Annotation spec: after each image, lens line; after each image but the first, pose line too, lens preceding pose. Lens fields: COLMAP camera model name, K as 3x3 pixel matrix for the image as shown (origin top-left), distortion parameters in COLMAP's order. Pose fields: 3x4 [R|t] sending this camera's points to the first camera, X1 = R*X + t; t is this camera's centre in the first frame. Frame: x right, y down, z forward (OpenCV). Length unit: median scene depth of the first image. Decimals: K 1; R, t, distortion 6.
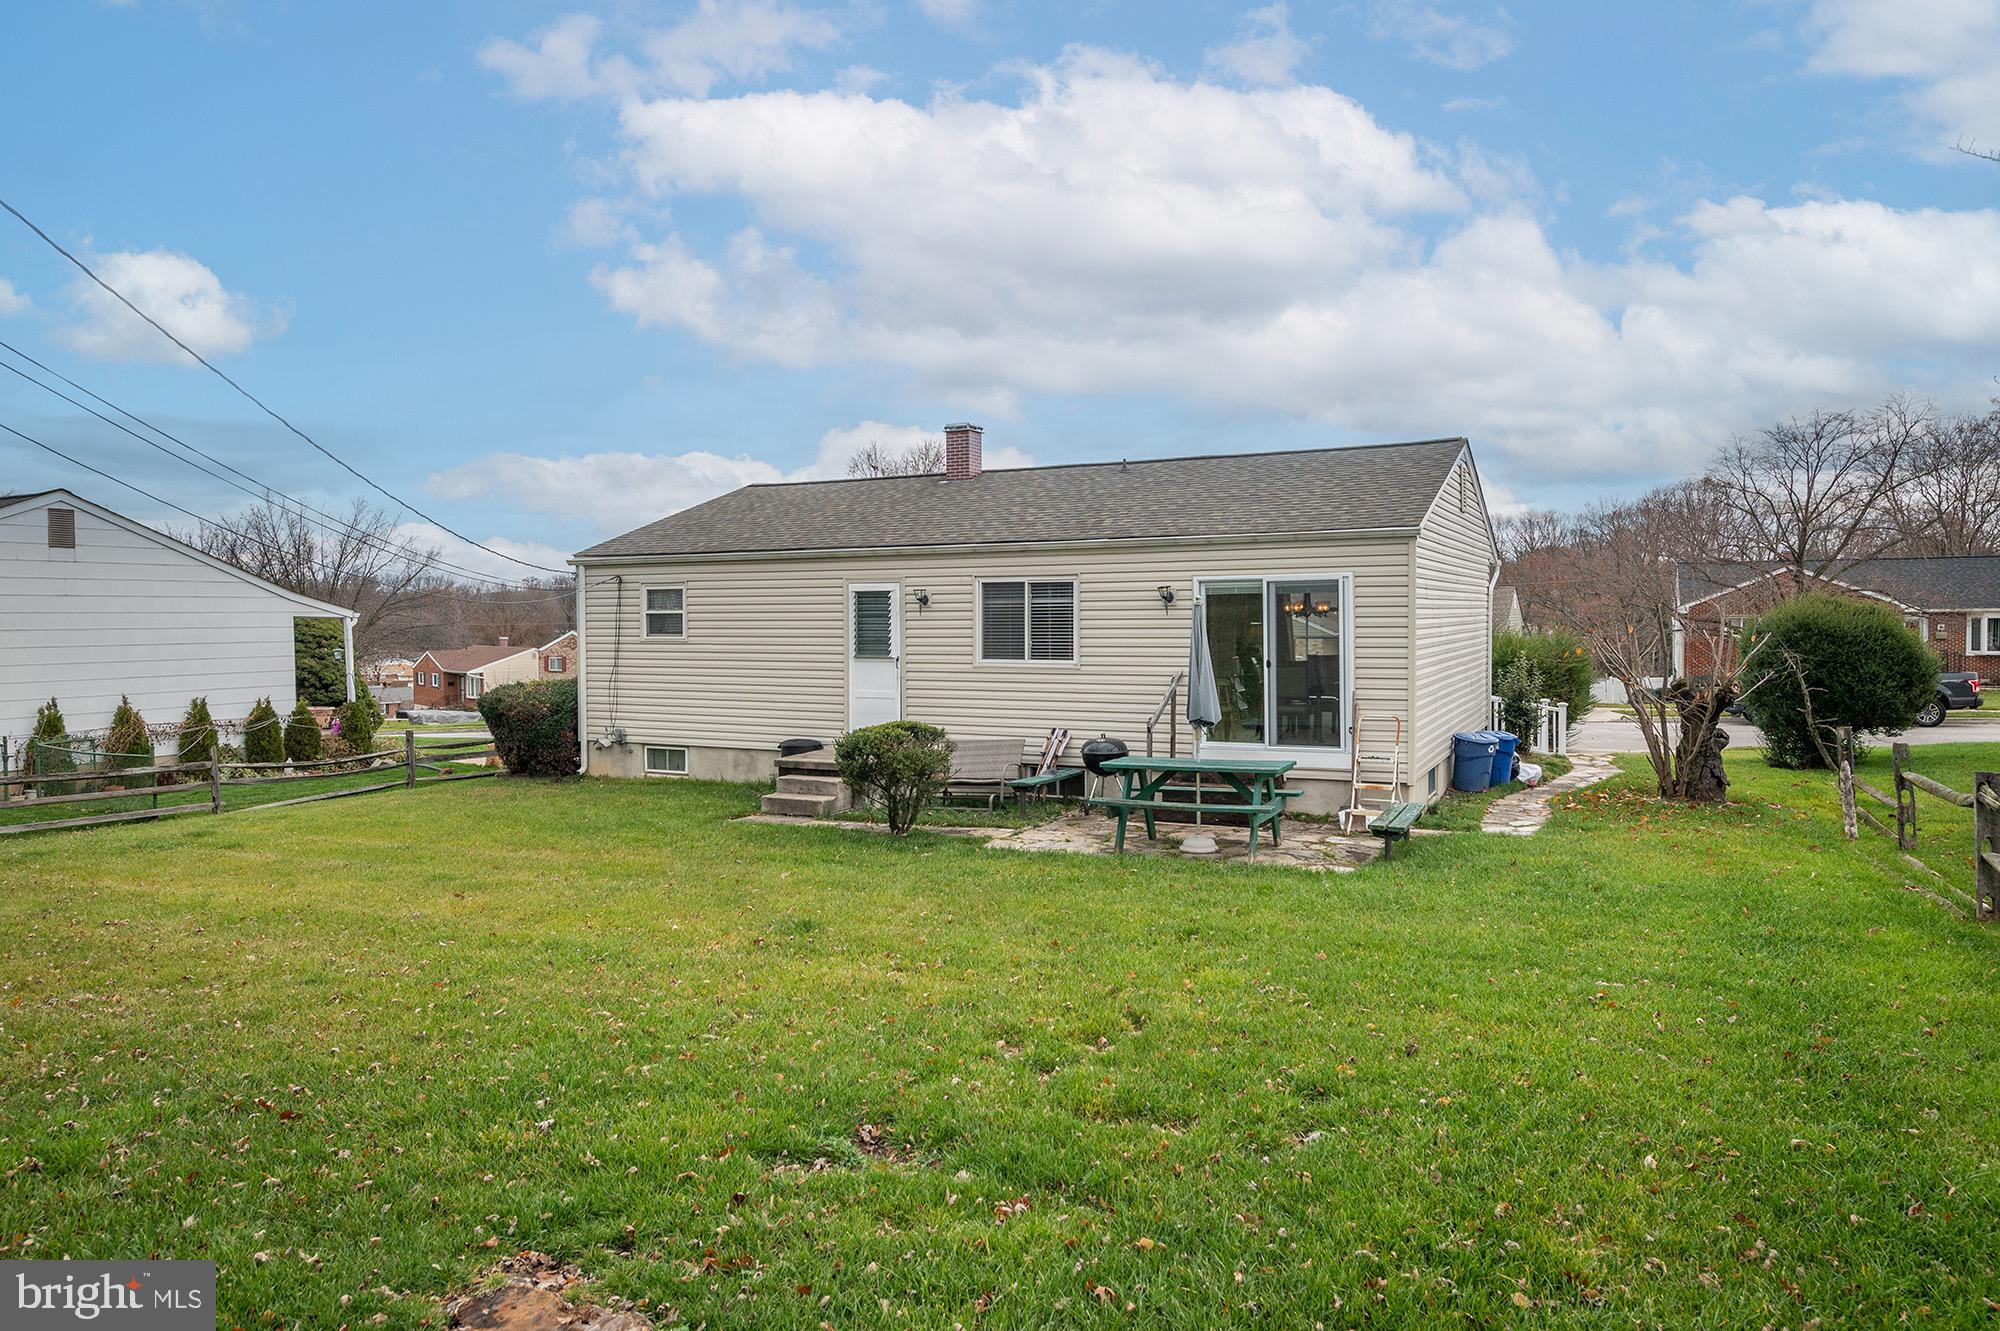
lens RADIAL K [[1252.8, 0, 1001.1], [0, 1252.8, 665.7], [0, 0, 1]] dist [0.009139, 0.000466]
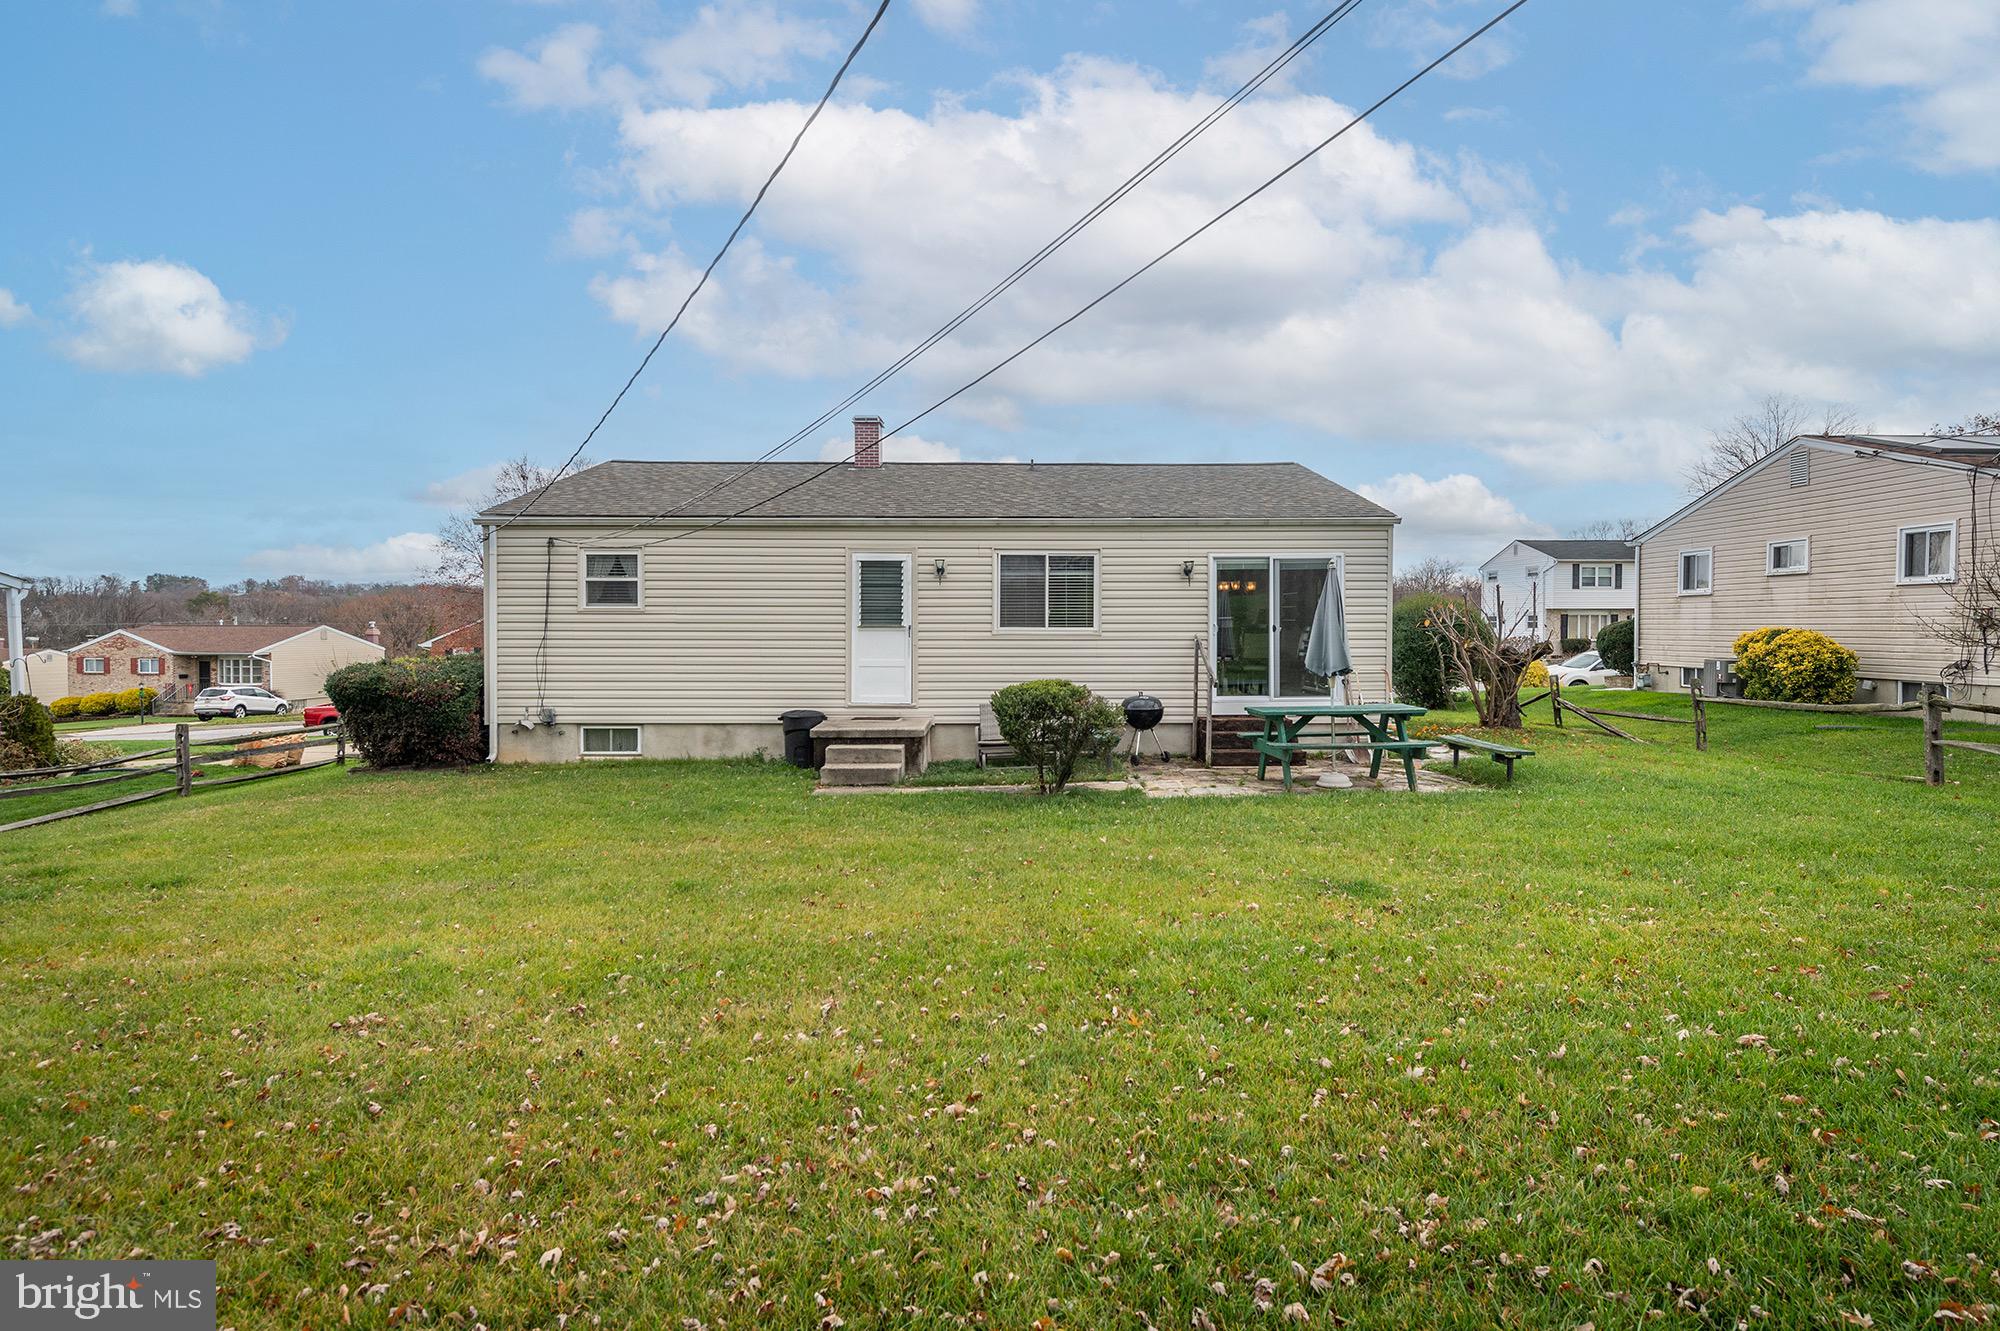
lens RADIAL K [[940.6, 0, 998.8], [0, 940.6, 653.6], [0, 0, 1]] dist [-0.001681, -0.001125]
pose [[0.884704, -0.005499, 0.466121, -0.370601], [0.011937, 0.999870, -0.010861, 0.024642], [-0.466001, 0.015172, 0.884654, 0.280153]]
